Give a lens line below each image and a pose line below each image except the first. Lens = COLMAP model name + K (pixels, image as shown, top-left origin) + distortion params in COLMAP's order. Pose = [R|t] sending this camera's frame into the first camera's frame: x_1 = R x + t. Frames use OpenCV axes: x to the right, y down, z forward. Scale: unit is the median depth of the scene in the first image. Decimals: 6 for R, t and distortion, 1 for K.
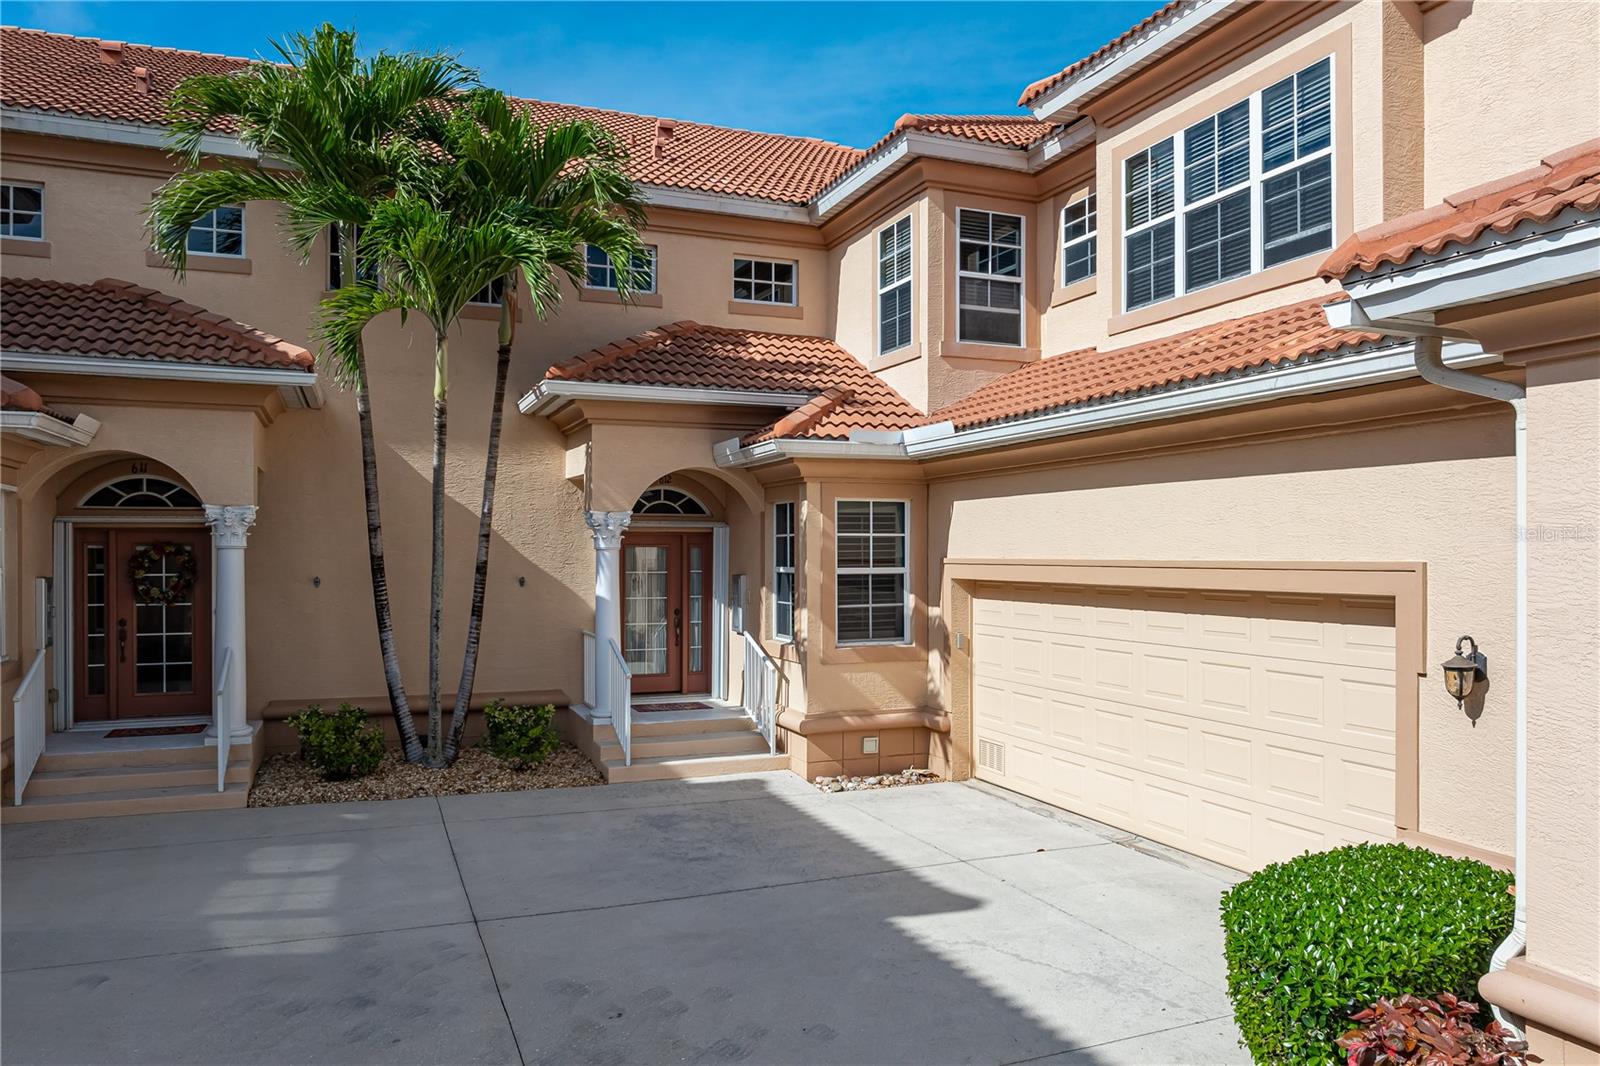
lens RADIAL K [[1105.4, 0, 795.4], [0, 1105.4, 548.8], [0, 0, 1]] dist [-0.028419, 0.010774]
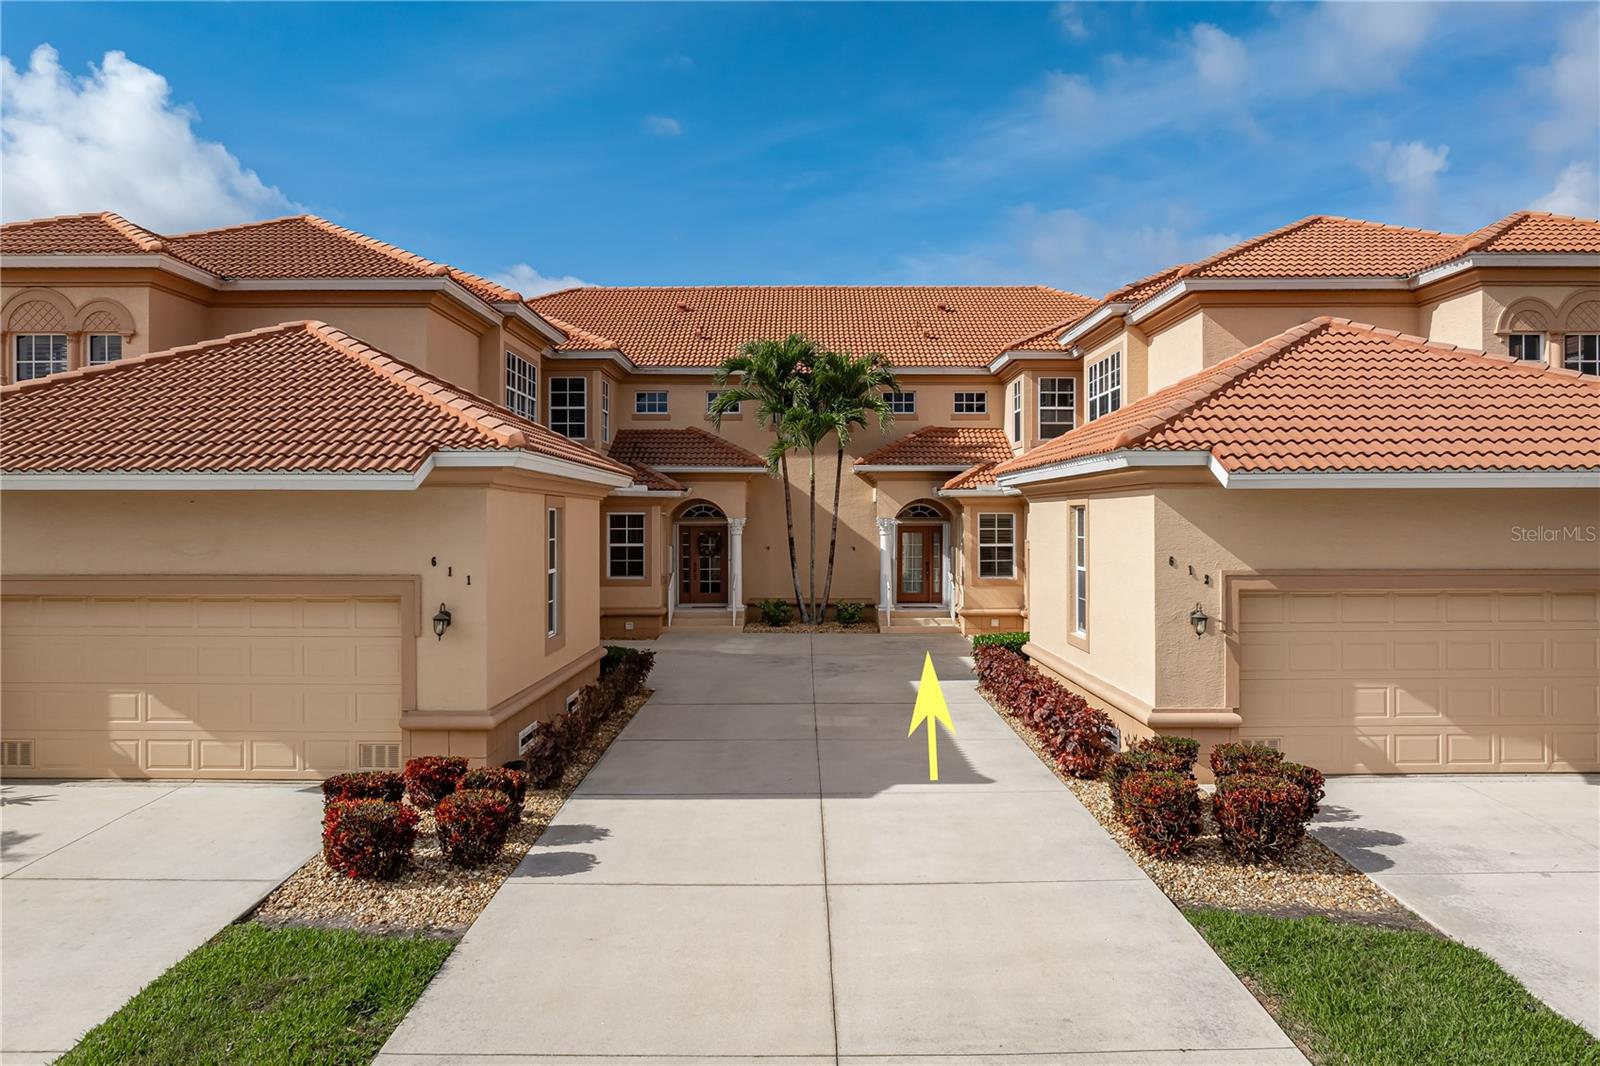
lens RADIAL K [[1105.4, 0, 810.6], [0, 1105.4, 512.6], [0, 0, 1]] dist [-0.028419, 0.010774]
pose [[0.929302, -0.003620, -0.369303, 0.544667], [0.002004, 0.999987, -0.004760, -0.036127], [0.369315, 0.003683, 0.929297, -1.212885]]
